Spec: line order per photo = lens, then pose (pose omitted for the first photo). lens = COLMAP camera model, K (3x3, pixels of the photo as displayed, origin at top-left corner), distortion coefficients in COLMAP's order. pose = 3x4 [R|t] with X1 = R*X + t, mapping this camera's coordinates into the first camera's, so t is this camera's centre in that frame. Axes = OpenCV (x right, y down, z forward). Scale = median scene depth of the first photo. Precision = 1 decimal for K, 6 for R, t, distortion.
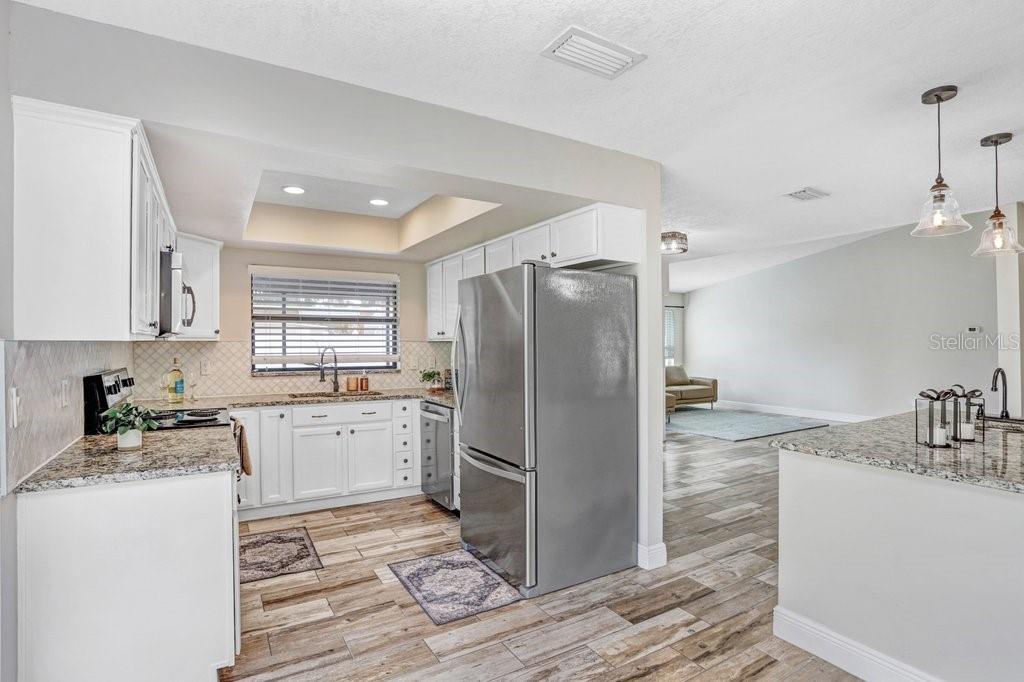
lens RADIAL K [[512.0, 0, 512.0], [0, 512.0, 341.8], [0, 0, 1]] dist [-0.042072, 0.006036]
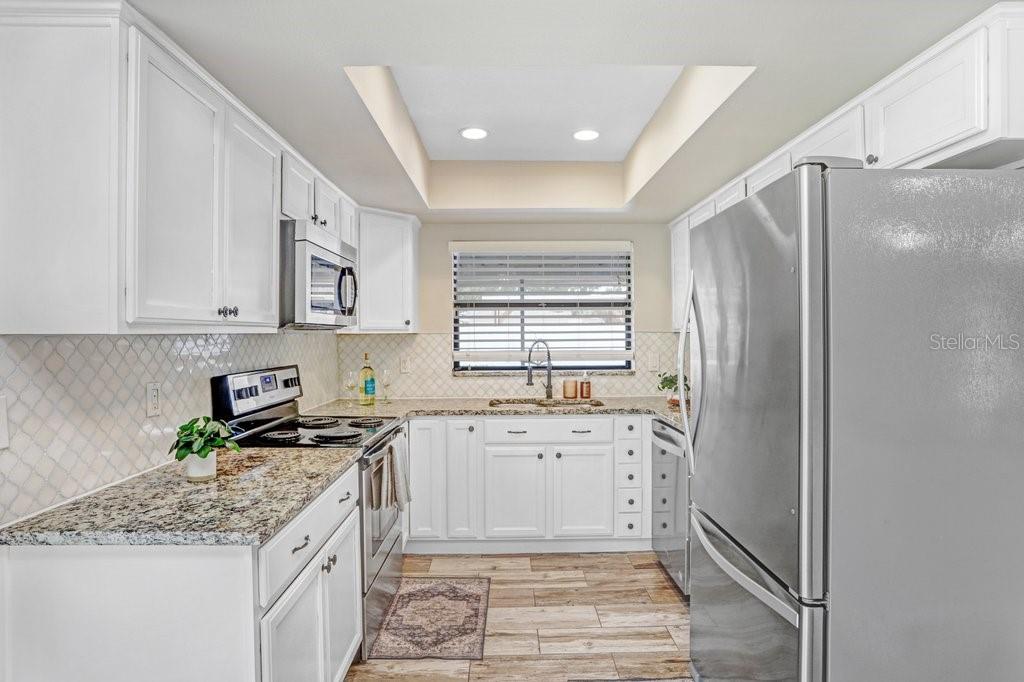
lens RADIAL K [[583.1, 0, 510.8], [0, 583.1, 343.9], [0, 0, 1]] dist [-0.061348, 0.007645]
pose [[0.883790, 0.002537, -0.467876, 0.019294], [0.005844, 0.999847, 0.016460, 0.000986], [0.467846, -0.017282, 0.883641, 0.230225]]
